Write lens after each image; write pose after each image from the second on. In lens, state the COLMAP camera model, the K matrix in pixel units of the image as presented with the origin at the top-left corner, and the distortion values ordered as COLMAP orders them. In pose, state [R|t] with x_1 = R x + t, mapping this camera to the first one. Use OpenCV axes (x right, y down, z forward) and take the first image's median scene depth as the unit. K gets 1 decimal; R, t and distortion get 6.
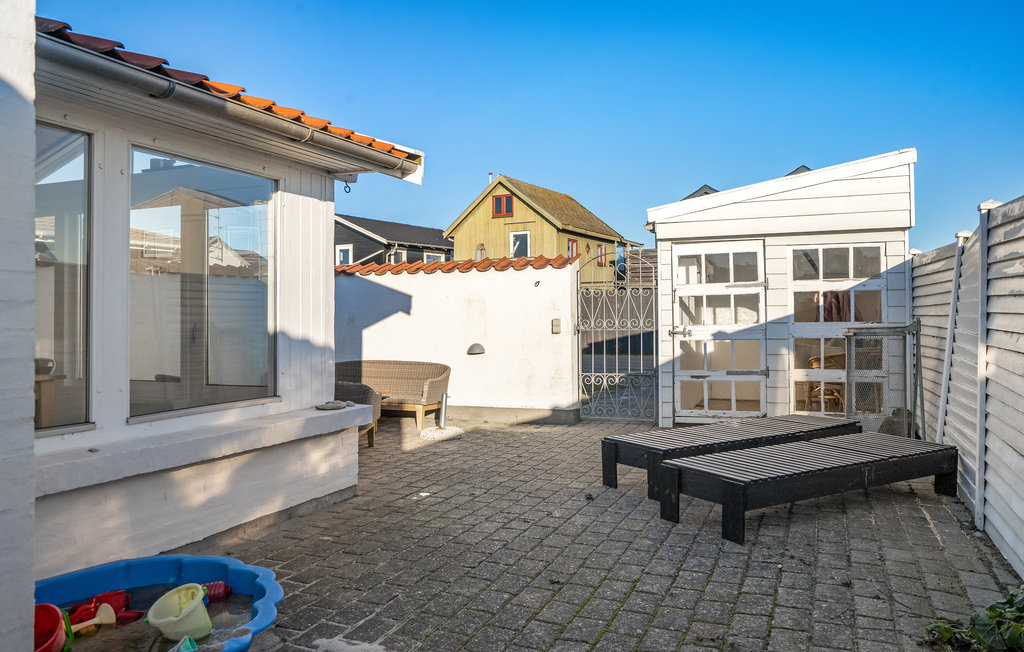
lens RADIAL K [[756.8, 0, 512.0], [0, 756.8, 326.0], [0, 0, 1]] dist [-0.003004, 0.000325]
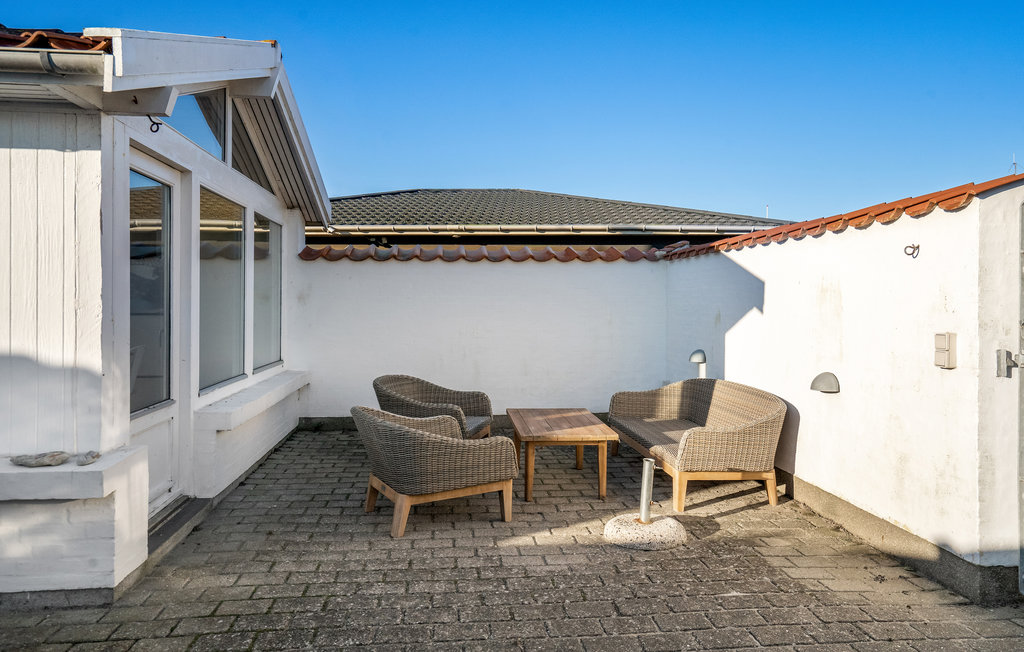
lens RADIAL K [[690.1, 0, 513.5], [0, 690.1, 306.9], [0, 0, 1]] dist [0.000664, 0.001346]
pose [[0.476129, 0.016403, -0.879223, 0.479710], [-0.017120, 0.999809, 0.009381, -0.040195], [0.879209, 0.010586, 0.476319, 1.054863]]
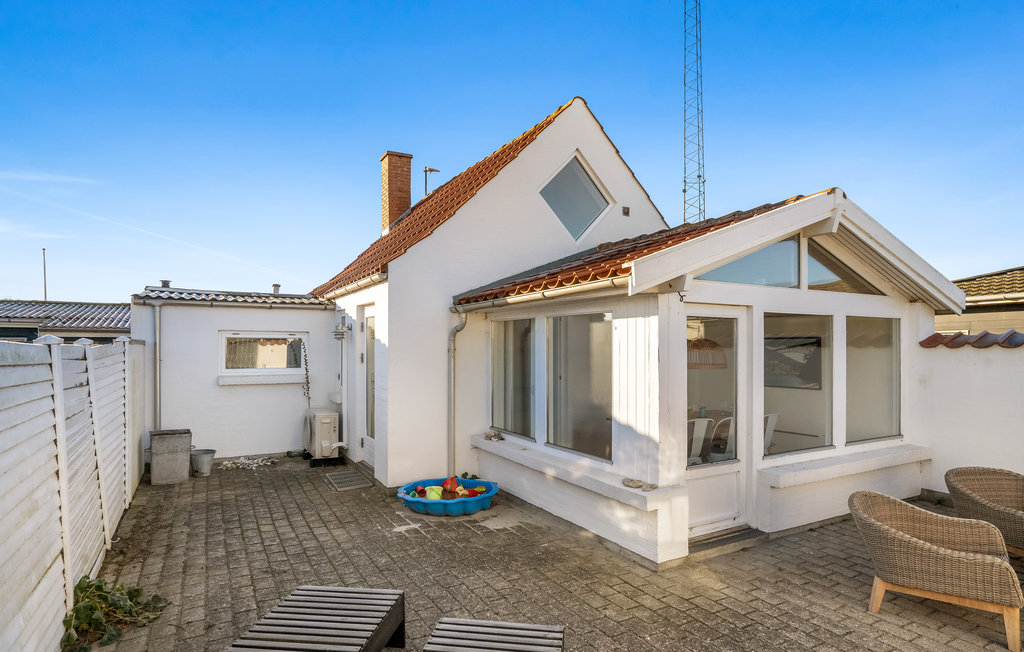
lens RADIAL K [[561.8, 0, 511.1], [0, 561.8, 344.4], [0, 0, 1]] dist [-0.046726, 0.023899]
pose [[-0.626781, 0.003903, -0.779186, 0.598900], [-0.004530, 0.999952, 0.008653, -0.128516], [0.779182, 0.008953, -0.626733, 1.399003]]
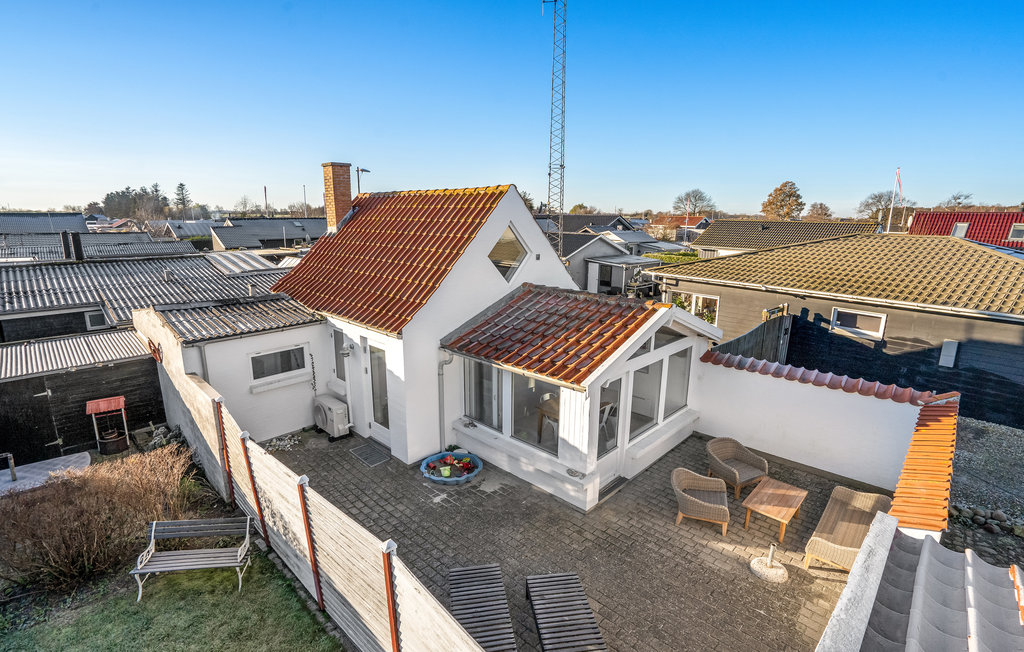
lens RADIAL K [[484.8, 0, 512.0], [0, 484.8, 326.0], [0, 0, 1]] dist [-0.053687, 0.000192]
pose [[-0.367173, 0.208501, -0.906483, 1.150706], [-0.017605, 0.972820, 0.230890, -0.715332], [0.929986, 0.100736, -0.353523, 1.302592]]
